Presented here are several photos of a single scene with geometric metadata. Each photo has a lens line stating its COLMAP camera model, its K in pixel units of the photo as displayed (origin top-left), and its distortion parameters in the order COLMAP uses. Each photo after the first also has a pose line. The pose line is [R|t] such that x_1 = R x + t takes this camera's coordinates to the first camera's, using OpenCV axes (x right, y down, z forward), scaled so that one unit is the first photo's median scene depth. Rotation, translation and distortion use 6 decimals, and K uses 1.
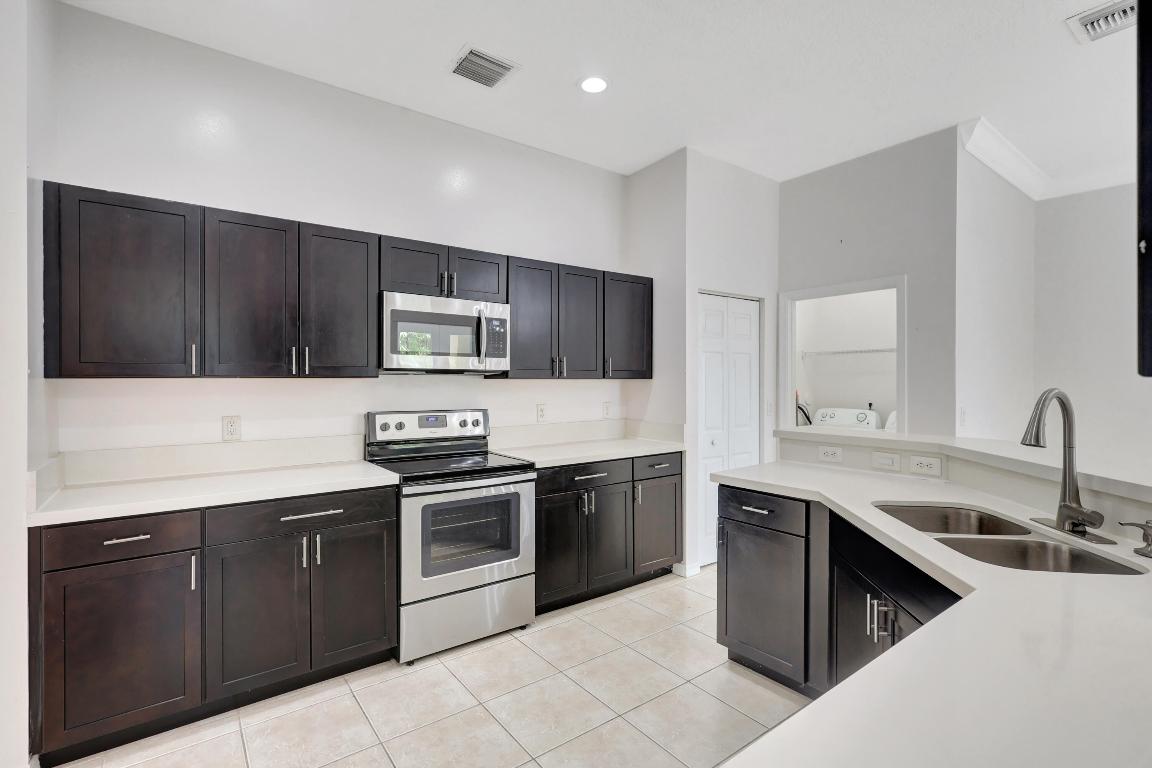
lens RADIAL K [[534.3, 0, 574.4], [0, 534.3, 381.7], [0, 0, 1]] dist [-0.009148, 0.002975]
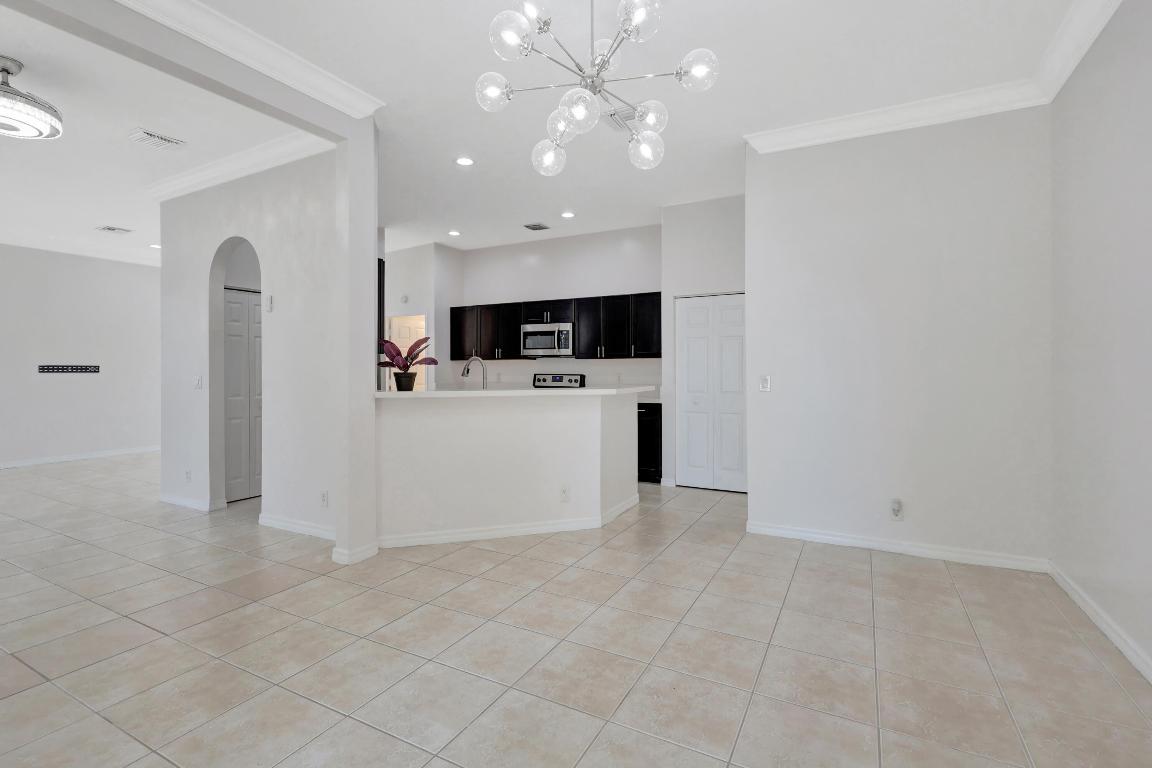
lens RADIAL K [[534.3, 0, 572.9], [0, 534.3, 369.1], [0, 0, 1]] dist [-0.009148, 0.002975]
pose [[0.408006, -0.003851, -0.912971, 1.777908], [-0.006855, 0.999950, -0.007281, 0.049425], [0.912953, 0.009229, 0.407959, 0.163036]]
